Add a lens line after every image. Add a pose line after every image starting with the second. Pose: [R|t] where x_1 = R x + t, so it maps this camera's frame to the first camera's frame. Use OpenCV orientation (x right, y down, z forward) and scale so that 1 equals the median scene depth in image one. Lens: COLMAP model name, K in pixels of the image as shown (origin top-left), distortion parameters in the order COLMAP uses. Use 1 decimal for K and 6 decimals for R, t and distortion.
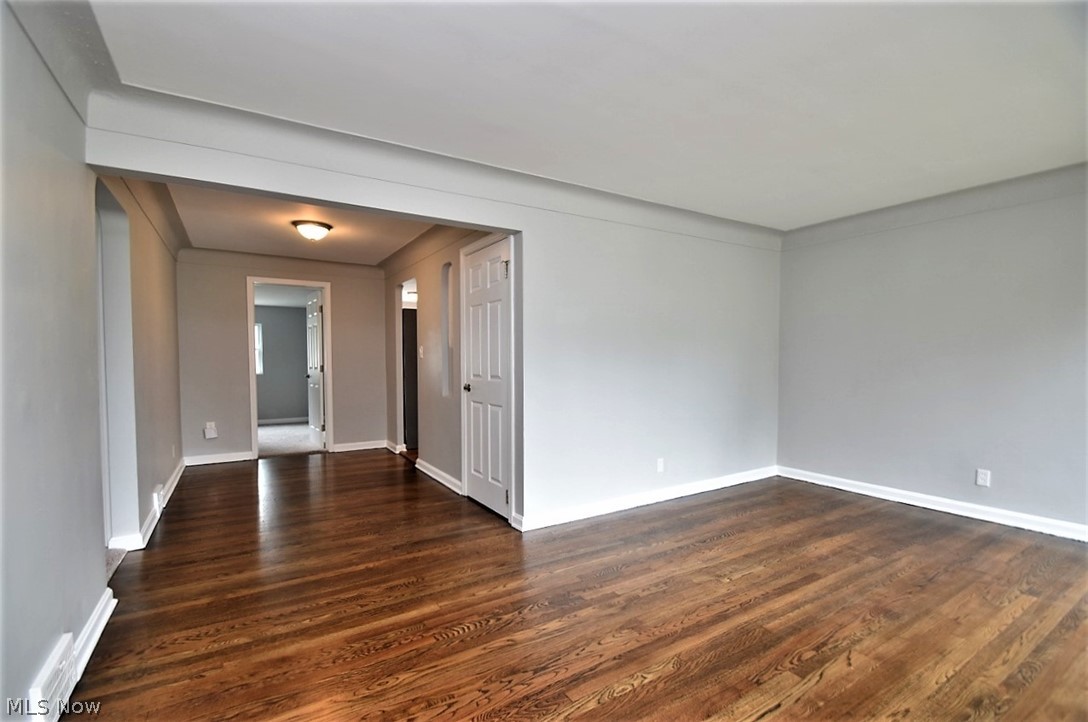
lens RADIAL K [[475.6, 0, 527.7], [0, 475.6, 374.6], [0, 0, 1]] dist [0.011400, -0.015721]
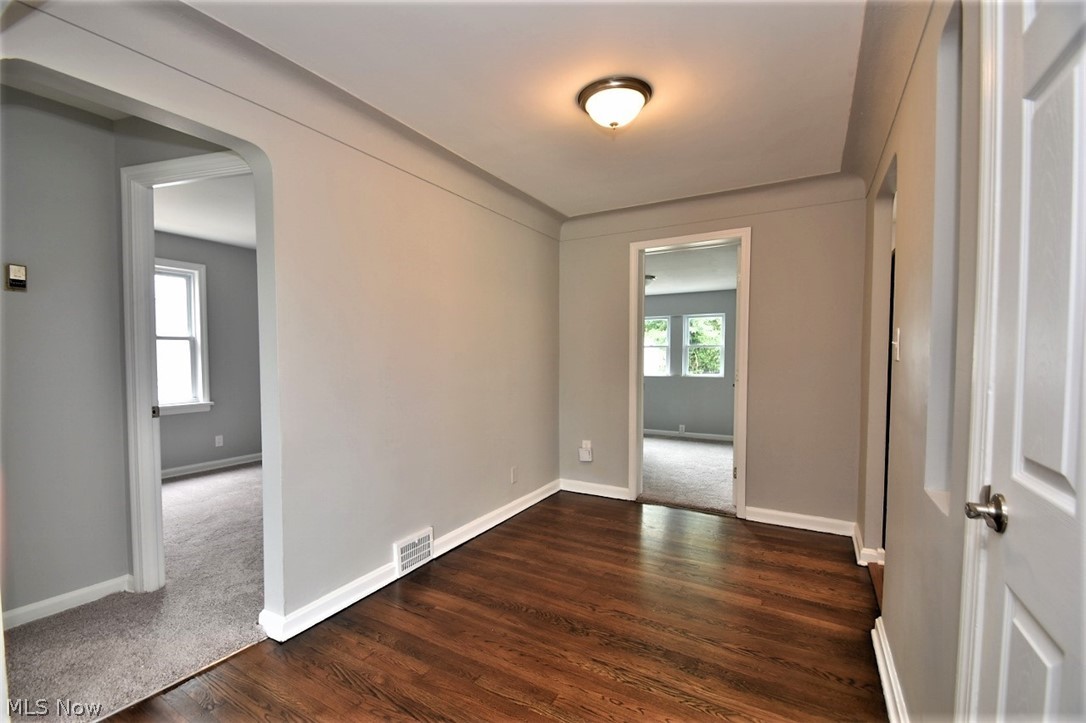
lens RADIAL K [[474.8, 0, 526.7], [0, 474.8, 375.1], [0, 0, 1]] dist [0.011400, -0.015721]
pose [[0.476165, 0.032274, -0.878764, -0.033501], [-0.026971, 0.999392, 0.022090, -0.021264], [0.878942, 0.013183, 0.476746, 0.545066]]
